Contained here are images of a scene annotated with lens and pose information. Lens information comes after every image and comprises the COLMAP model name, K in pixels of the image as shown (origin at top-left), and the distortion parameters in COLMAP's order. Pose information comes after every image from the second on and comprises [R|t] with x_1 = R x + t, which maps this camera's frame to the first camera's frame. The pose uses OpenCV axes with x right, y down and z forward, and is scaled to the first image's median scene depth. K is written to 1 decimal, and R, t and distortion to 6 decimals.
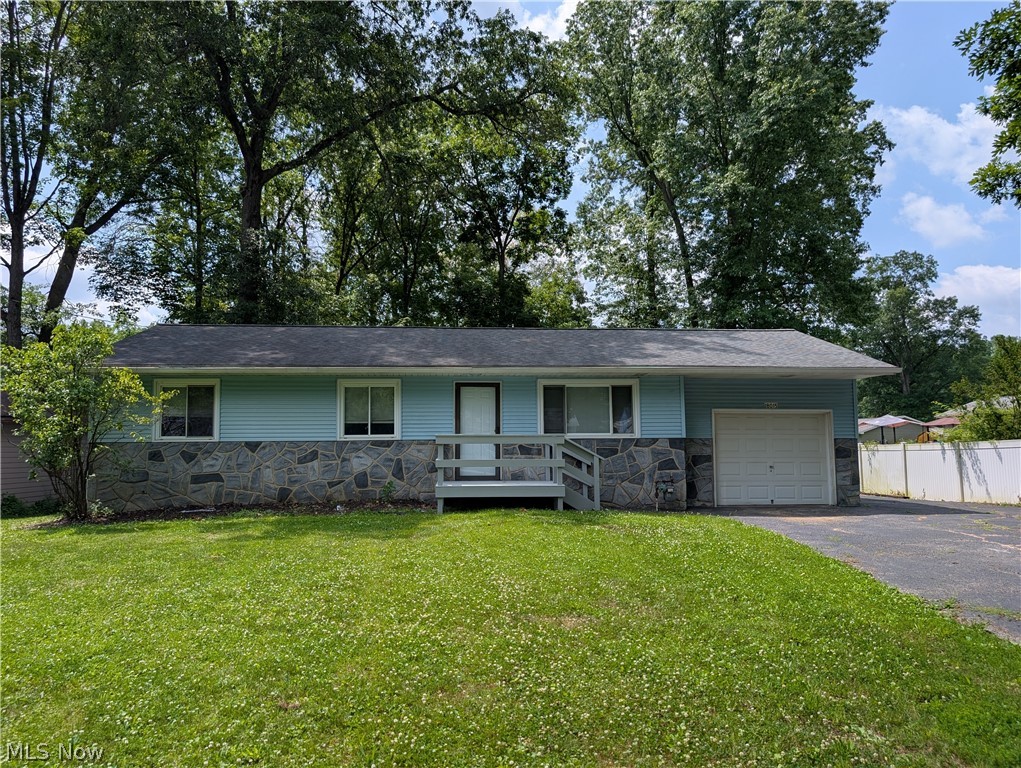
lens RADIAL K [[748.9, 0, 503.2], [0, 748.9, 382.8], [0, 0, 1]] dist [0.007975, 0.000191]
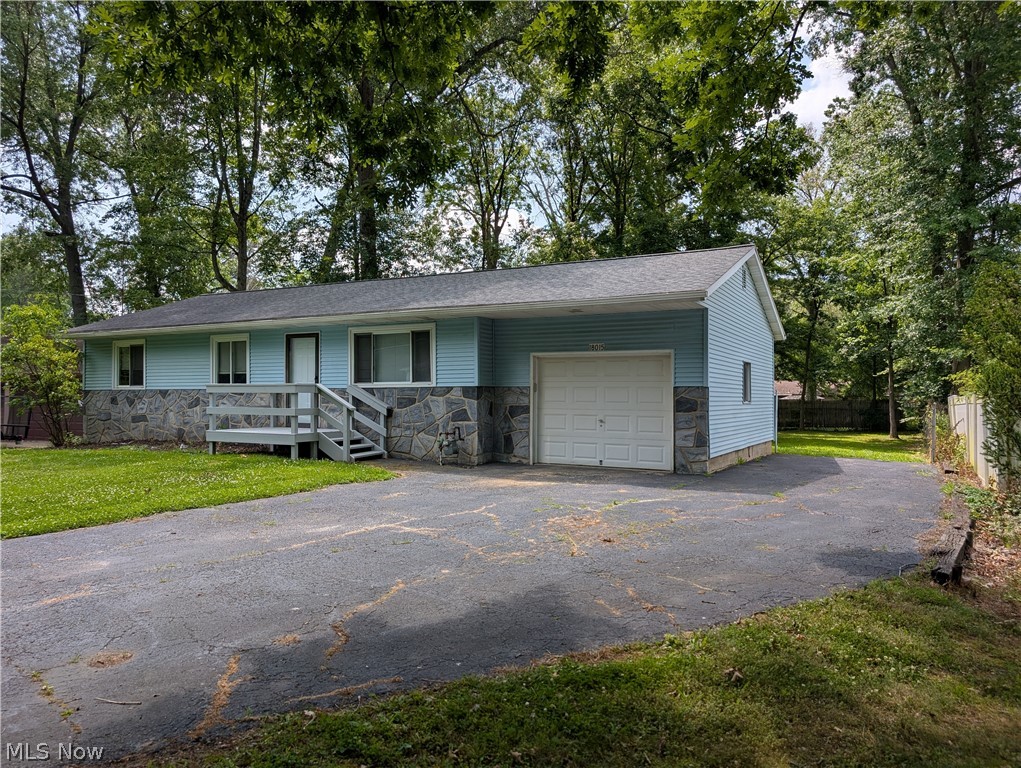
lens RADIAL K [[748.9, 0, 515.8], [0, 748.9, 386.6], [0, 0, 1]] dist [0.007975, 0.000191]
pose [[0.842907, 0.000276, -0.538060, 0.766919], [0.043595, 0.996677, 0.068806, 0.014127], [0.536291, -0.081454, 0.840094, 0.272869]]
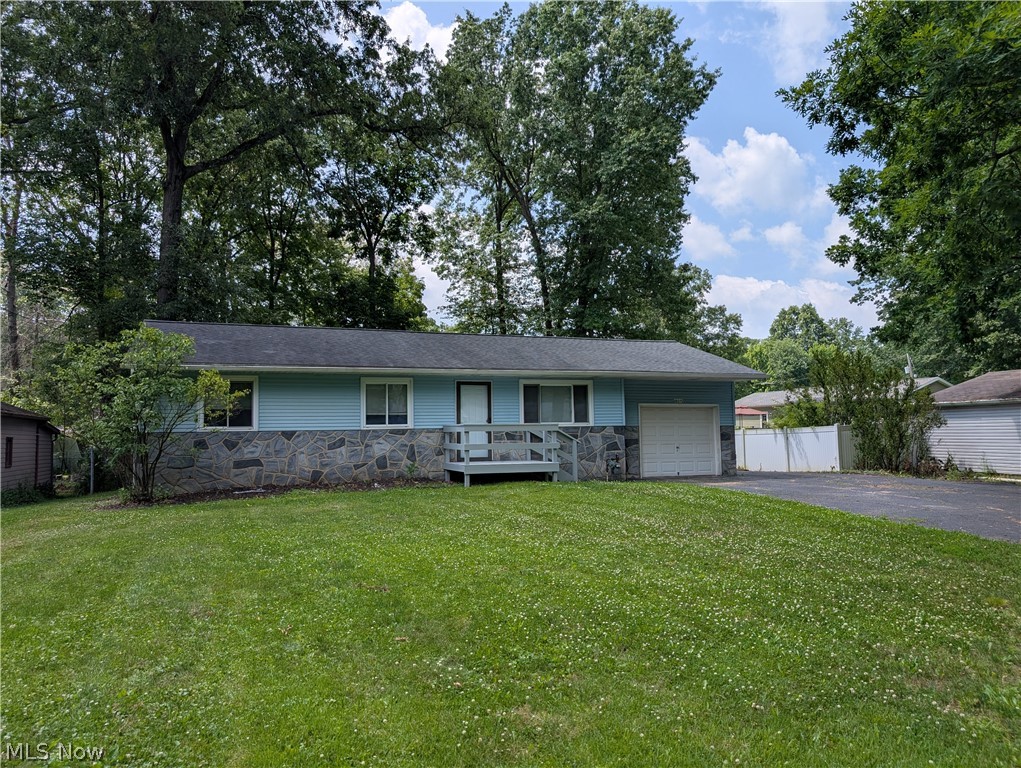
lens RADIAL K [[748.9, 0, 509.9], [0, 748.9, 380.7], [0, 0, 1]] dist [0.007975, 0.000191]
pose [[0.957625, 0.012358, 0.287753, -0.325481], [-0.015780, 0.999830, 0.009573, -0.014209], [-0.287586, -0.013708, 0.957657, -0.188160]]
